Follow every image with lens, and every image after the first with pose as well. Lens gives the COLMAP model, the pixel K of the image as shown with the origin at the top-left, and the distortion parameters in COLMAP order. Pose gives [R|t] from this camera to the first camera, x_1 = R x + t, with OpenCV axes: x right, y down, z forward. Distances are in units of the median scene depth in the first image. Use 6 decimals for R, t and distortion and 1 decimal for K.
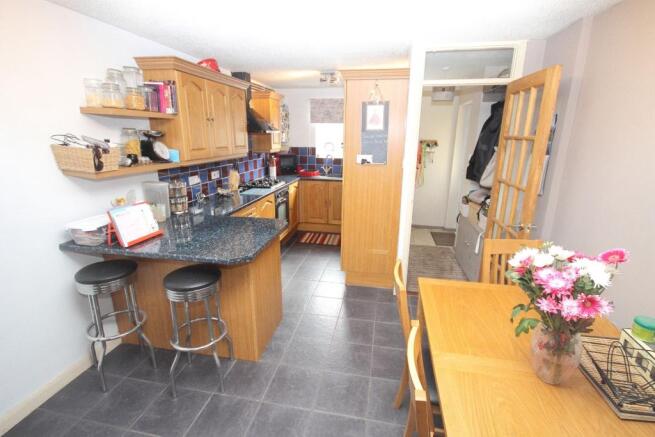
lens RADIAL K [[307.7, 0, 327.0], [0, 307.7, 217.8], [0, 0, 1]] dist [0.017869, 0.000133]
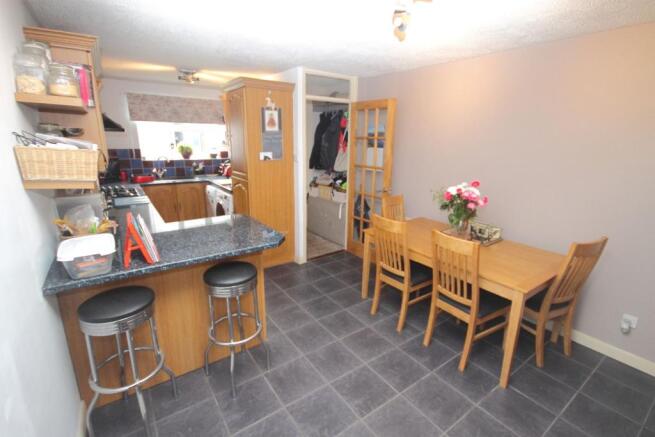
lens RADIAL K [[307.7, 0, 327.5], [0, 307.7, 218.9], [0, 0, 1]] dist [0.017869, 0.000133]
pose [[0.692152, -0.185078, 0.697618, -0.499601], [0.184639, 0.979805, 0.076749, -0.003459], [-0.697734, 0.075685, 0.712347, 0.020469]]
